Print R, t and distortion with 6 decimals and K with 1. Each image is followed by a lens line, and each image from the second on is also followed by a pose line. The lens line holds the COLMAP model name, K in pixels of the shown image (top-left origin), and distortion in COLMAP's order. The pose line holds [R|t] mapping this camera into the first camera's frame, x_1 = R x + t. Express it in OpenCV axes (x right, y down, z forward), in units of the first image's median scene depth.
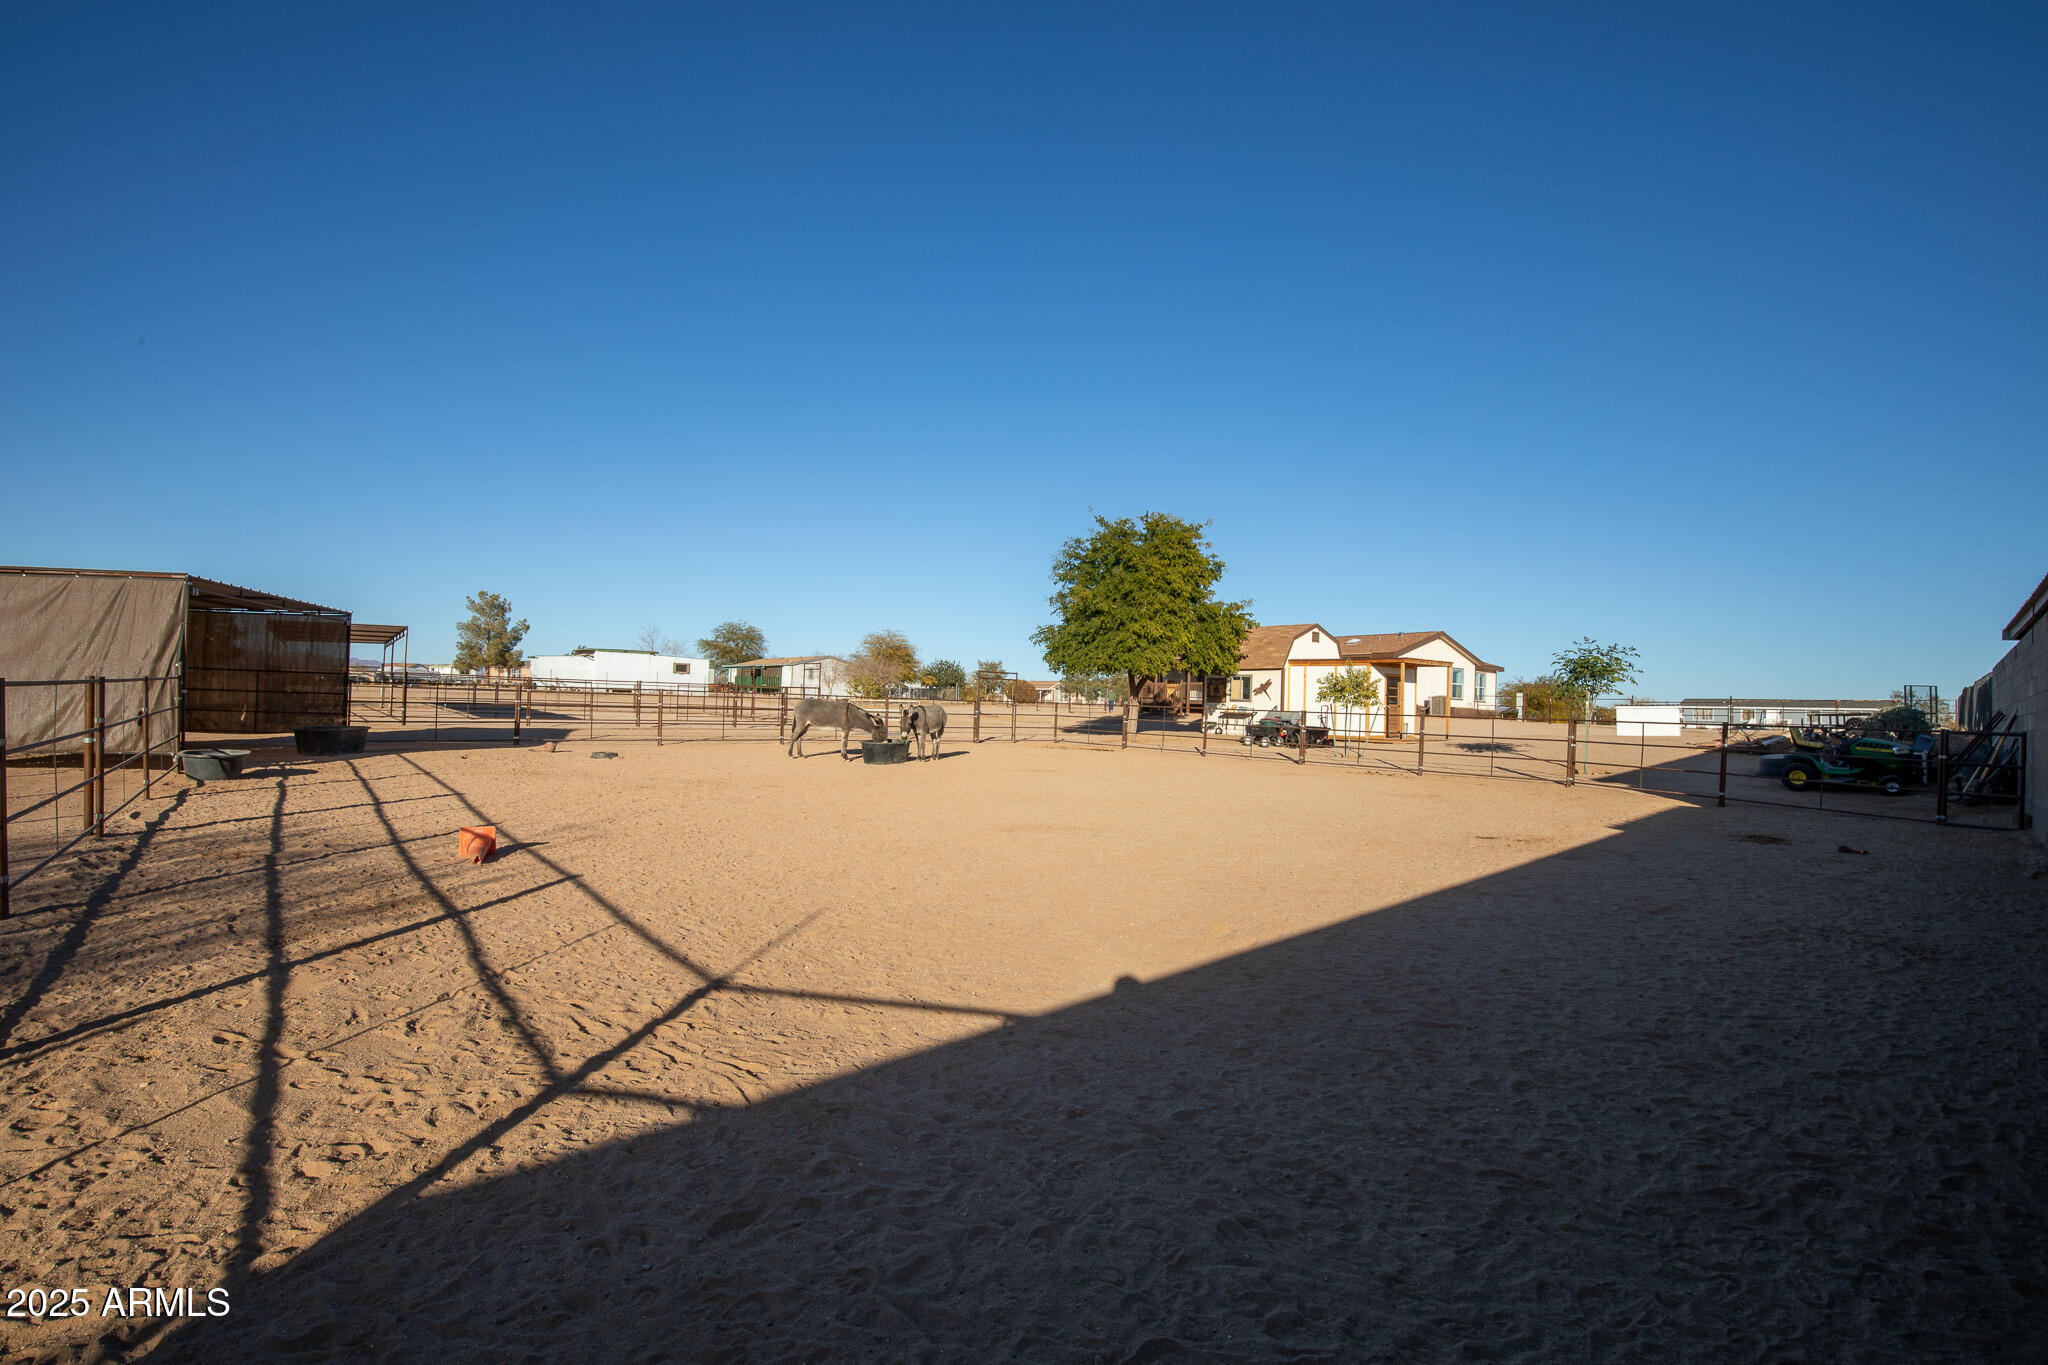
lens RADIAL K [[991.7, 0, 1029.7], [0, 991.7, 692.5], [0, 0, 1]] dist [-0.037045, 0.006105]
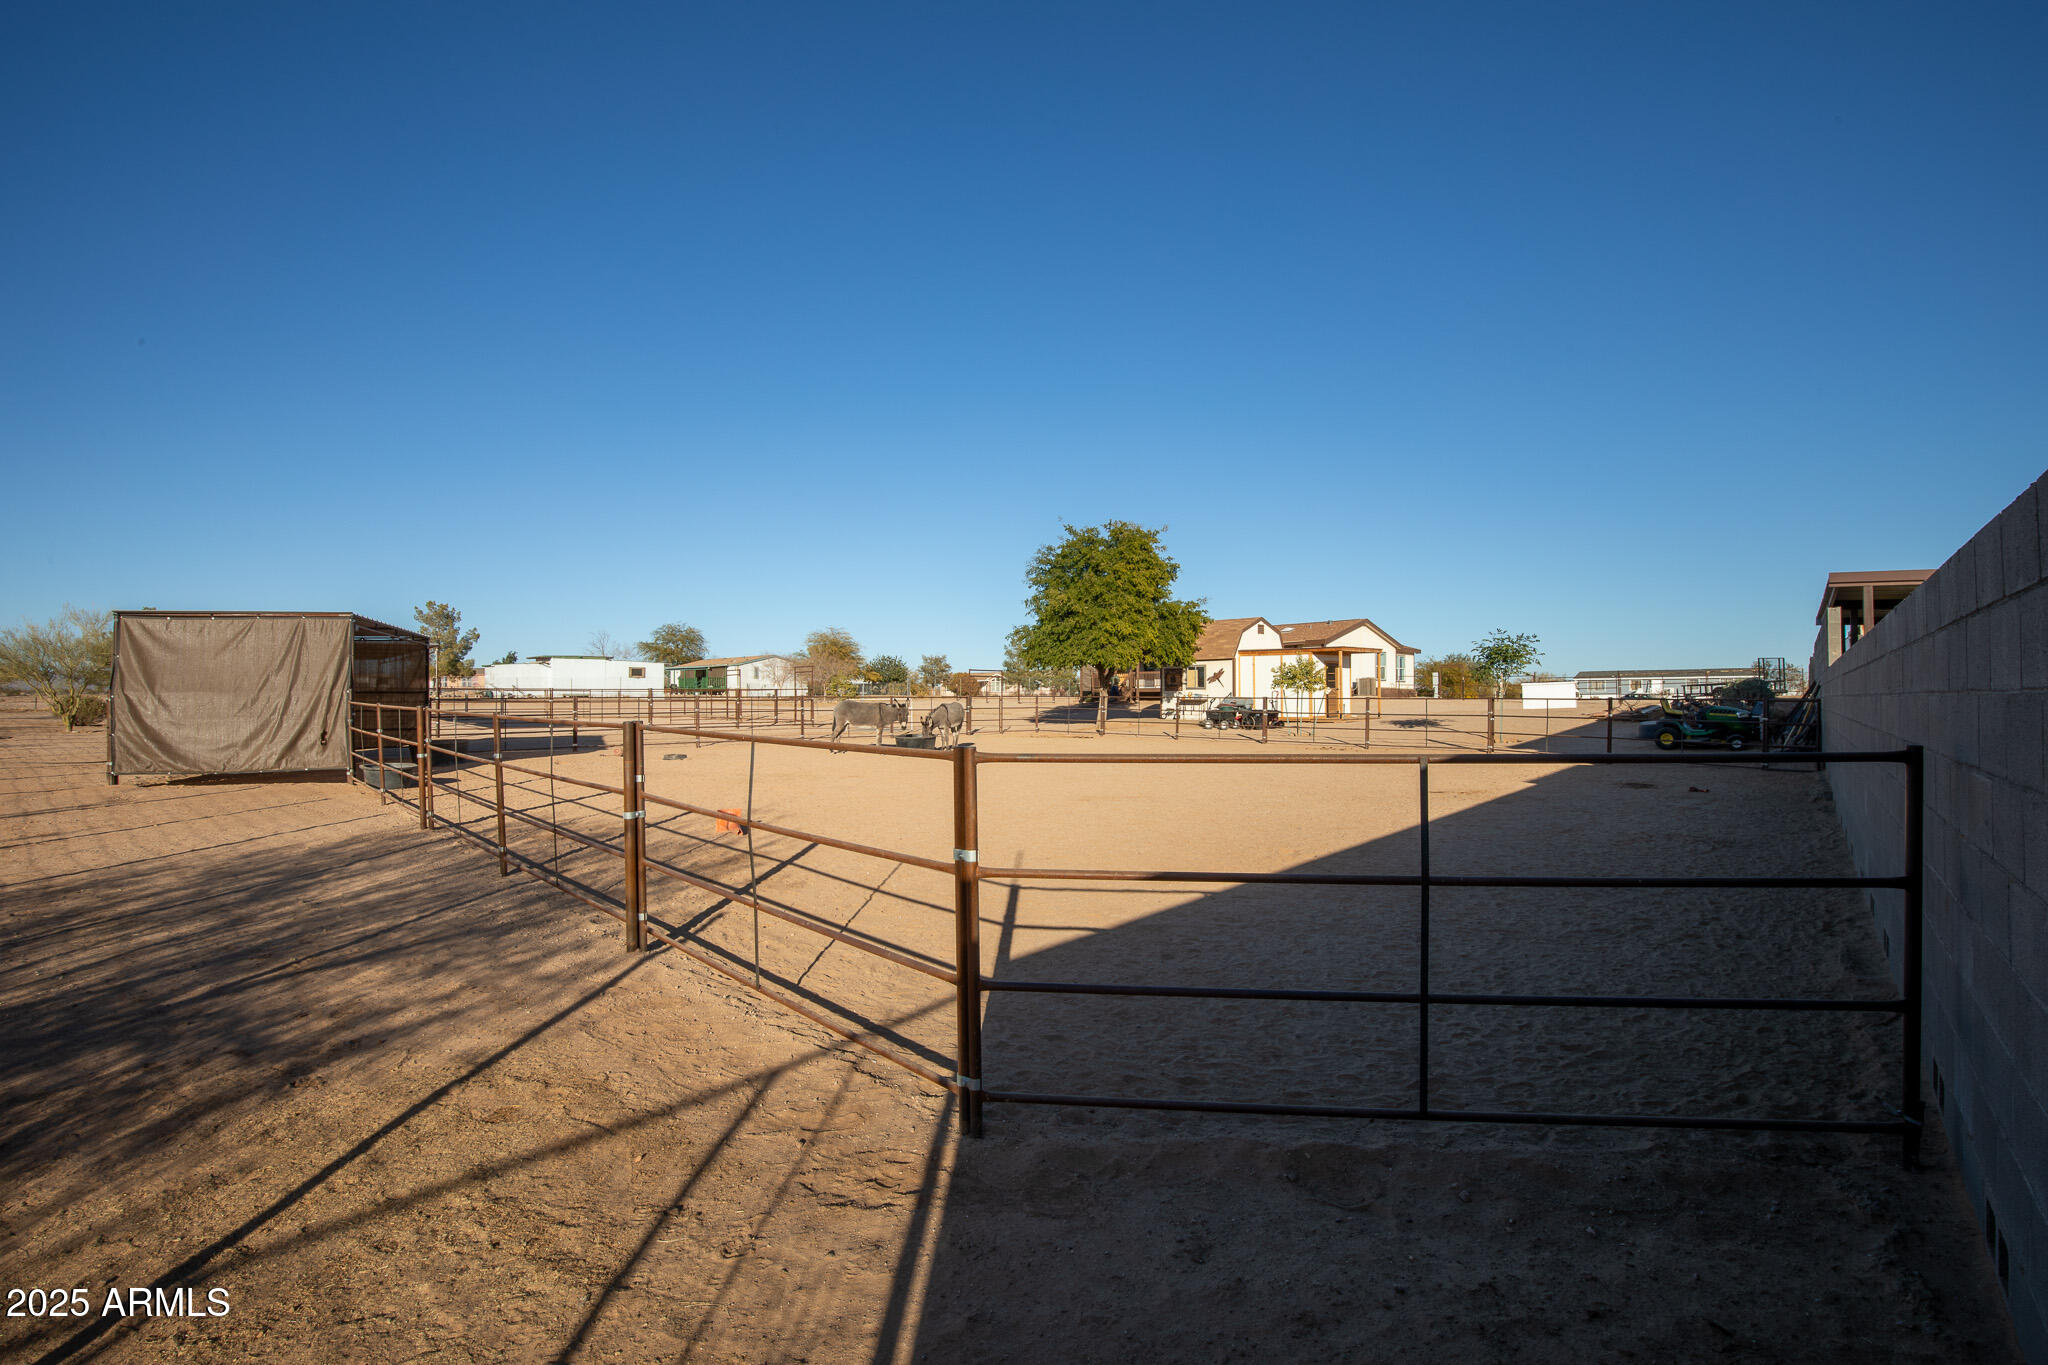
lens RADIAL K [[991.7, 0, 1029.7], [0, 991.7, 692.5], [0, 0, 1]] dist [-0.037045, 0.006105]
pose [[0.996374, -0.031855, 0.078899, -0.065013], [0.031023, 0.999450, 0.011750, -0.006527], [-0.079230, -0.009259, 0.996813, -0.098139]]
